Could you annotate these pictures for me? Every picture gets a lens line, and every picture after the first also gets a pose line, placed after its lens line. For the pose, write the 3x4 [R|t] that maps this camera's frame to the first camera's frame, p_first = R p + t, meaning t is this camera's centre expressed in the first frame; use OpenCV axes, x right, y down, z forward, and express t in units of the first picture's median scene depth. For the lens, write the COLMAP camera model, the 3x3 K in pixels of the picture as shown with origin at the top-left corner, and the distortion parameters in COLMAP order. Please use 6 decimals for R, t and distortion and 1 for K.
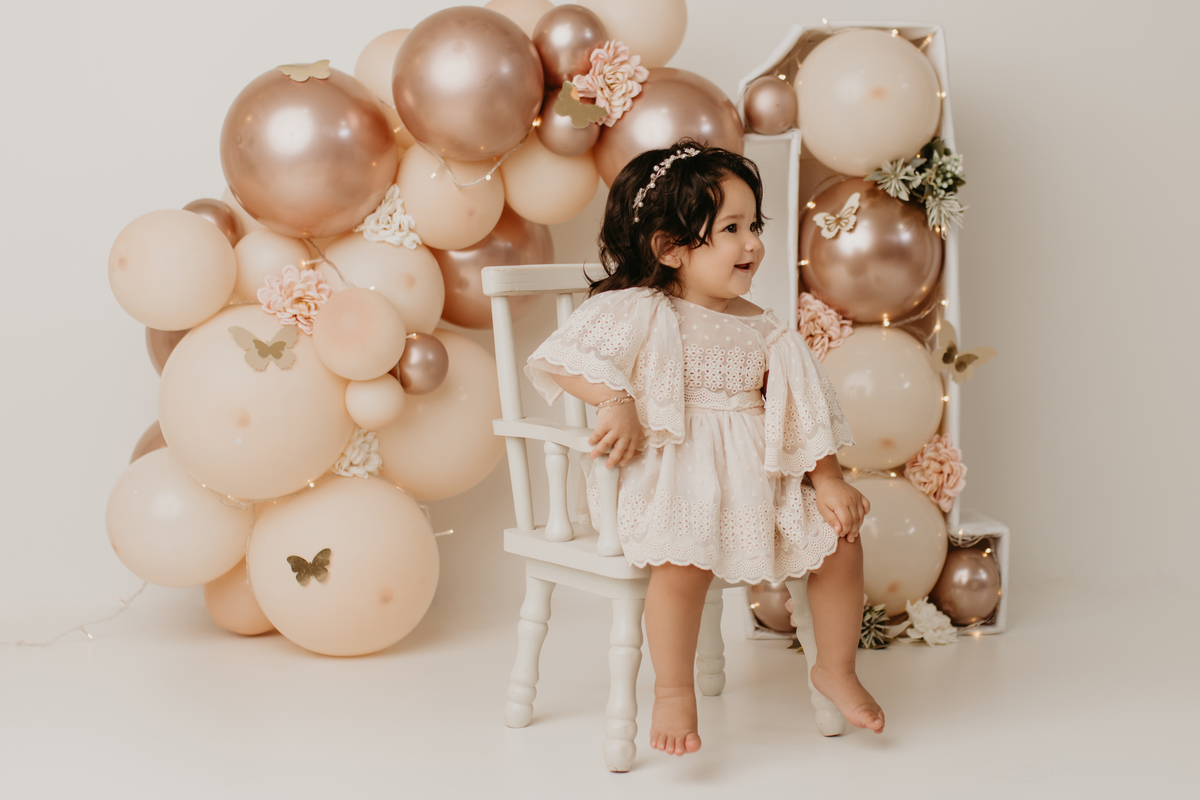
lens RADIAL K [[1935.8, 0, 628.7], [0, 1935.8, 405.8], [0, 0, 1]] dist [-0.014166, -0.011104]
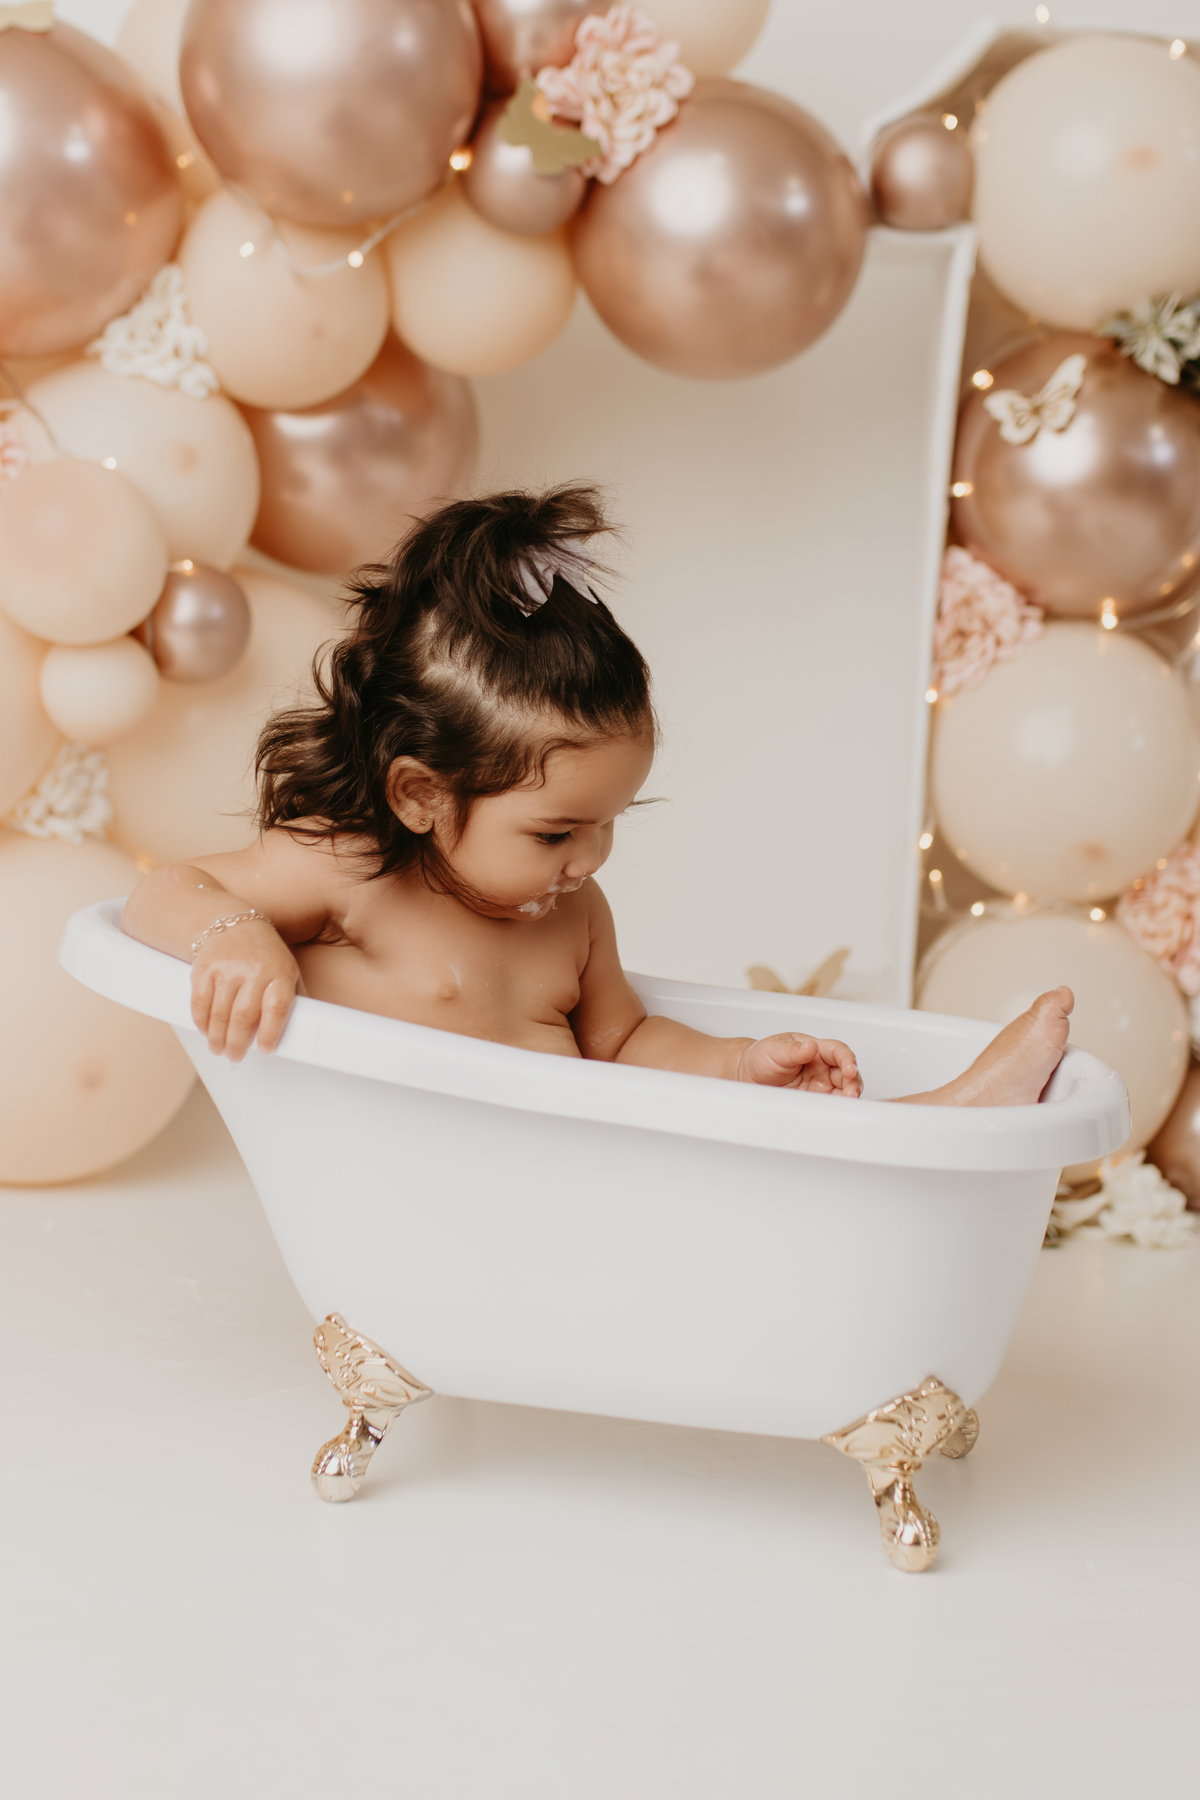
lens RADIAL K [[2740.4, 0, 611.3], [0, 2740.4, 893.6], [0, 0, 1]] dist [0.003667, -0.085795]
pose [[0.996908, 0.077718, 0.011587, -0.002070], [-0.078105, 0.996225, 0.037885, 0.012927], [-0.008599, -0.038673, 0.999215, 0.275134]]
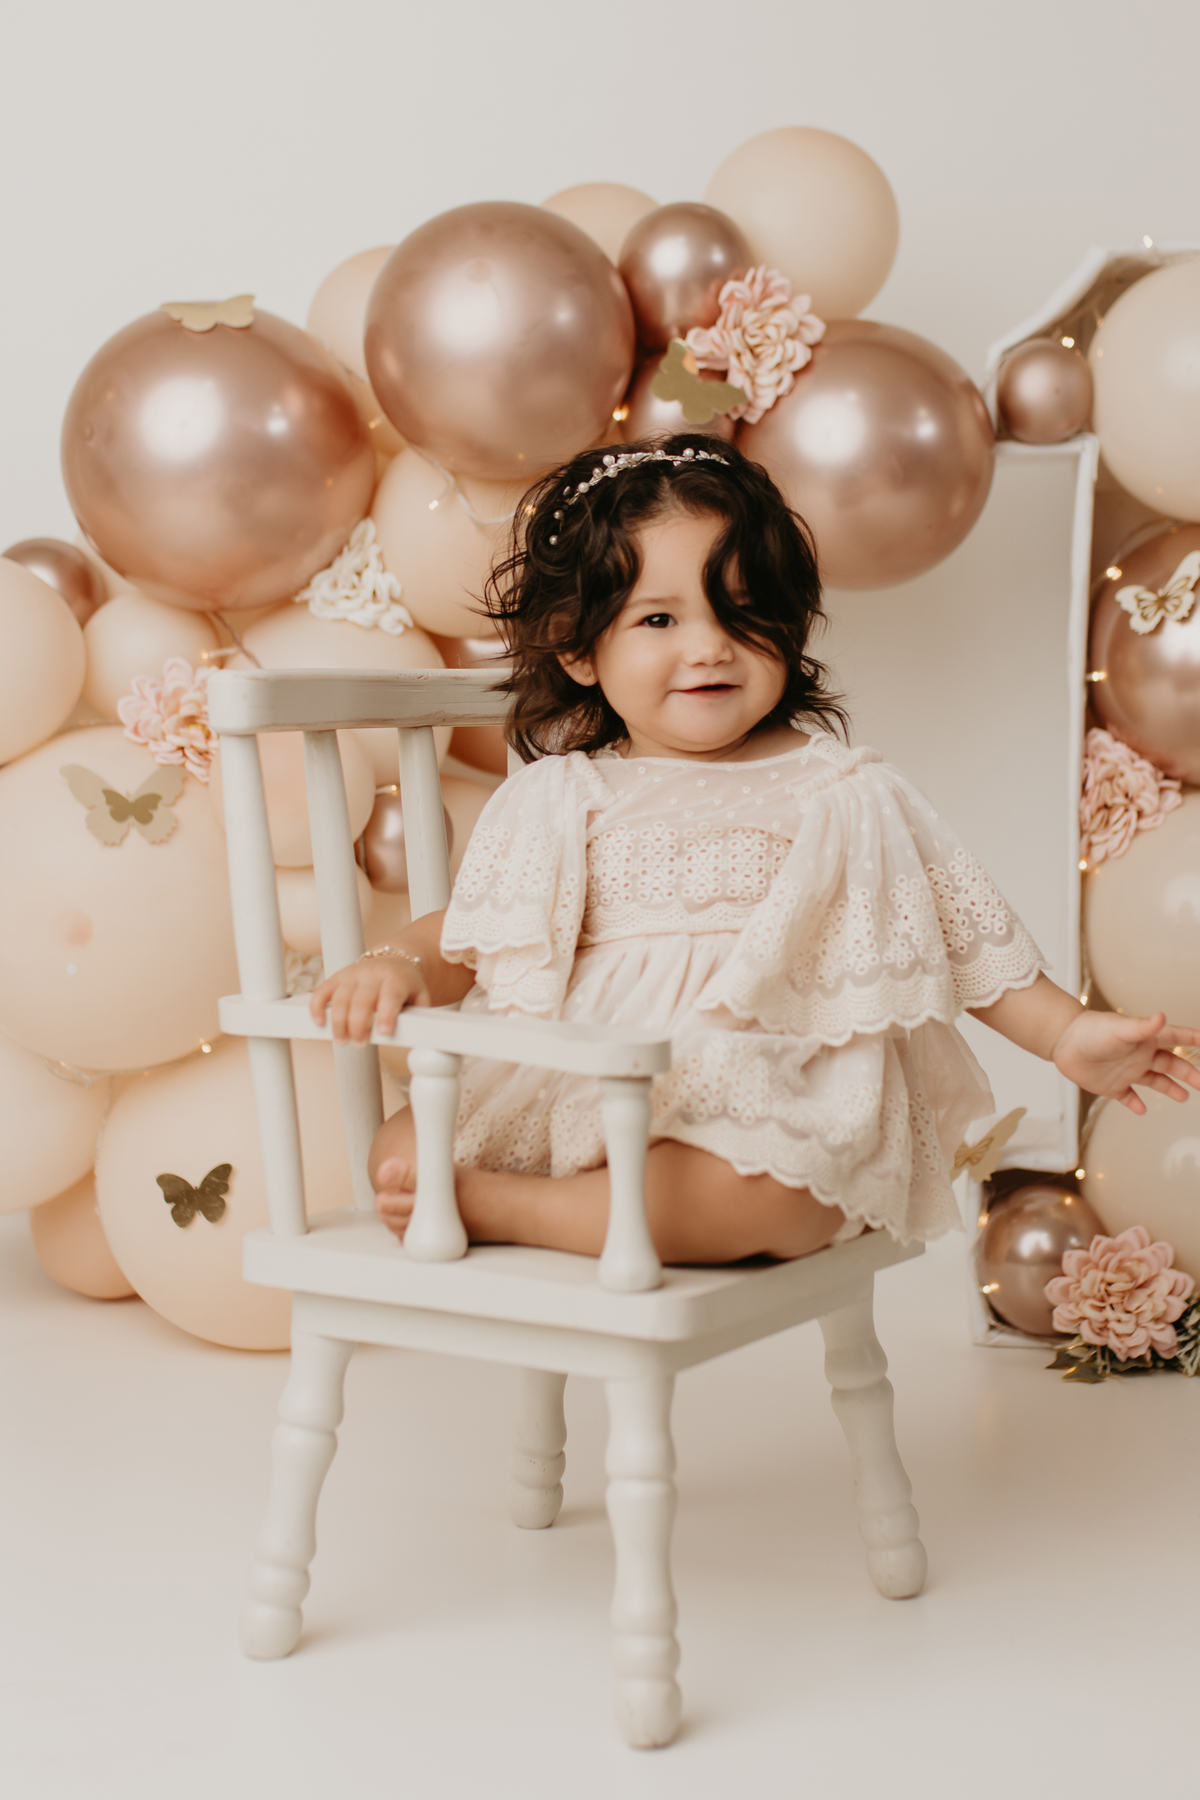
lens RADIAL K [[2871.4, 0, 611.2], [0, 2871.4, 887.7], [0, 0, 1]] dist [-0.002243, -0.054029]
pose [[0.996675, 0.029758, -0.075853, 0.016167], [-0.029404, 0.999551, 0.005791, -0.013976], [0.075992, -0.003541, 0.997102, 0.170376]]
